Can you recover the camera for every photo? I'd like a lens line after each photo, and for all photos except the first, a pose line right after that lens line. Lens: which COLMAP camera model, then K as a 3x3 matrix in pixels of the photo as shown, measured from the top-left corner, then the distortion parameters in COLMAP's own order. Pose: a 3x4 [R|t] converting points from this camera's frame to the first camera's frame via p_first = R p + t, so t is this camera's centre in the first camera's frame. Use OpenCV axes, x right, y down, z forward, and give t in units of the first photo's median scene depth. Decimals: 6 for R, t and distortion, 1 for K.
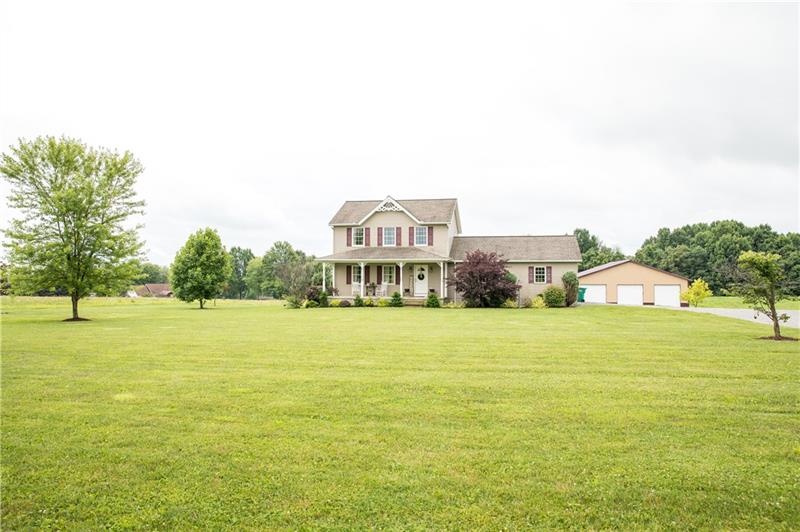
lens RADIAL K [[523.0, 0, 396.6], [0, 523.0, 278.8], [0, 0, 1]] dist [-0.114310, 0.001004]
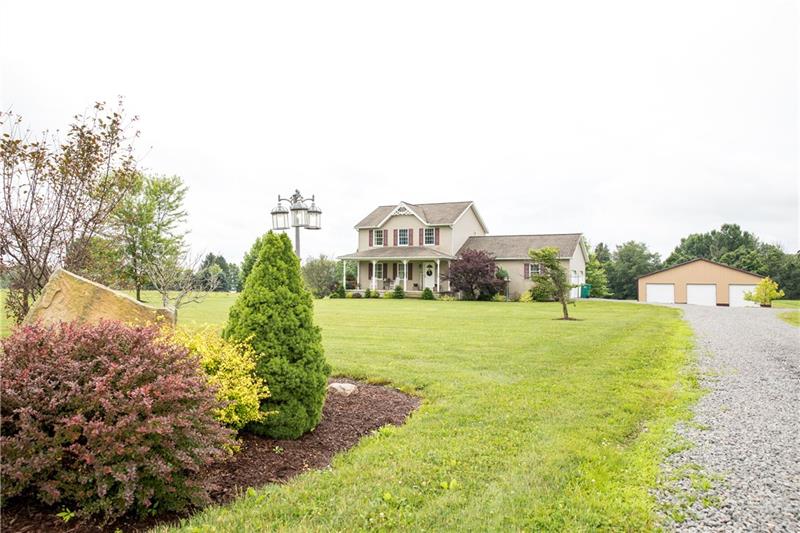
lens RADIAL K [[546.8, 0, 400.0], [0, 546.8, 266.5], [0, 0, 1]] dist [-0.074439, 0.002300]
pose [[0.968117, 0.000670, -0.250496, 0.278229], [-0.006962, 0.999682, -0.024232, 0.011052], [0.250400, 0.025203, 0.967814, -0.147566]]
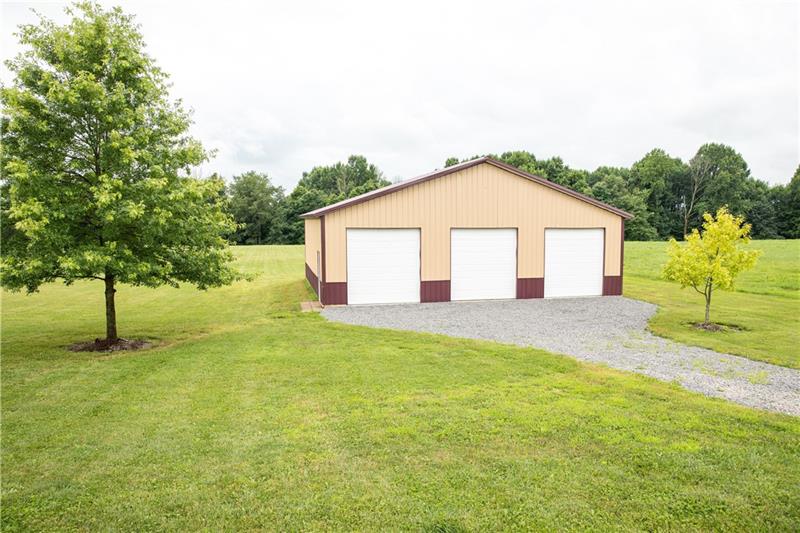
lens RADIAL K [[546.8, 0, 400.0], [0, 546.8, 266.5], [0, 0, 1]] dist [-0.074439, 0.002300]
pose [[0.910684, -0.041976, 0.410965, 0.451885], [0.005570, 0.995981, 0.089388, -0.004626], [-0.413065, -0.079115, 0.907258, 1.352667]]
